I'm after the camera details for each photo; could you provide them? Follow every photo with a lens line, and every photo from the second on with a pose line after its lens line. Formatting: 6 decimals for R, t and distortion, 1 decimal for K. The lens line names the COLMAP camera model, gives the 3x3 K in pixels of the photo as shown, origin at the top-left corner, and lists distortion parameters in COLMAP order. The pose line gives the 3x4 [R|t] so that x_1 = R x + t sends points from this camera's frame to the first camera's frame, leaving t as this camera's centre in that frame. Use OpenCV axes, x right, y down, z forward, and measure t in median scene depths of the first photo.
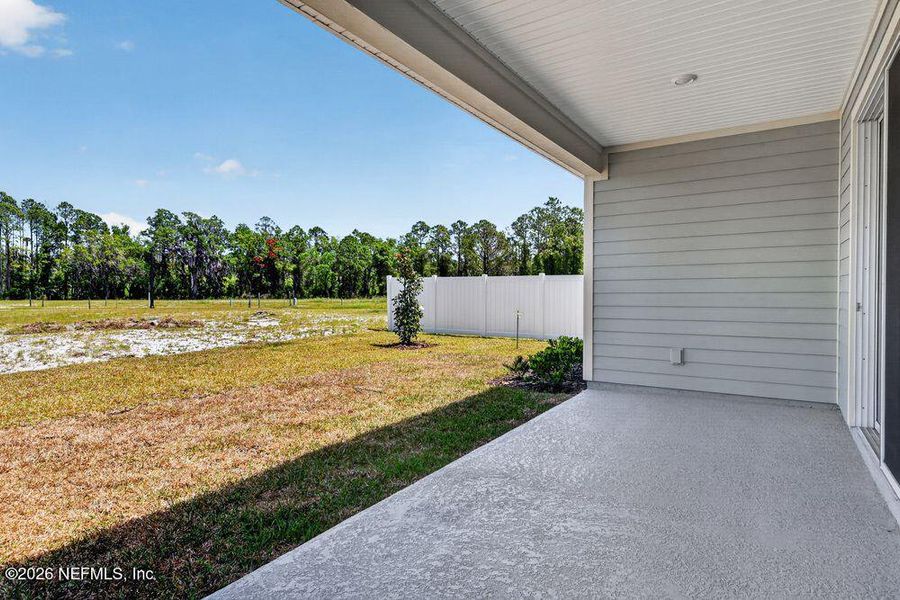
lens RADIAL K [[508.6, 0, 451.4], [0, 508.6, 292.8], [0, 0, 1]] dist [-0.002651, -0.004197]
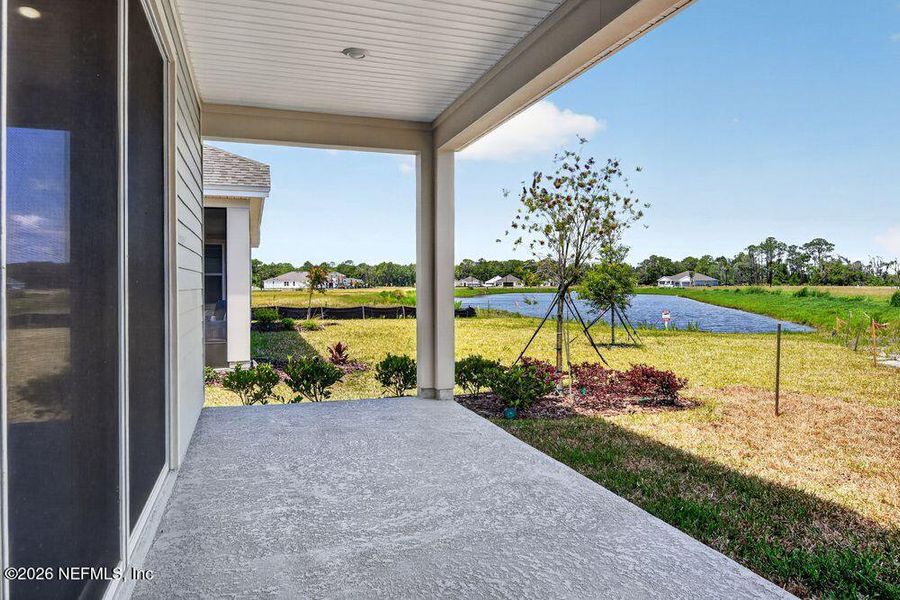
lens RADIAL K [[611.1, 0, 453.9], [0, 611.1, 272.4], [0, 0, 1]] dist [-0.001544, -0.004888]
pose [[-0.630778, -0.007507, -0.775927, 1.117753], [0.000452, 0.999949, -0.010042, -0.018083], [0.775963, -0.006685, -0.630743, 1.696465]]
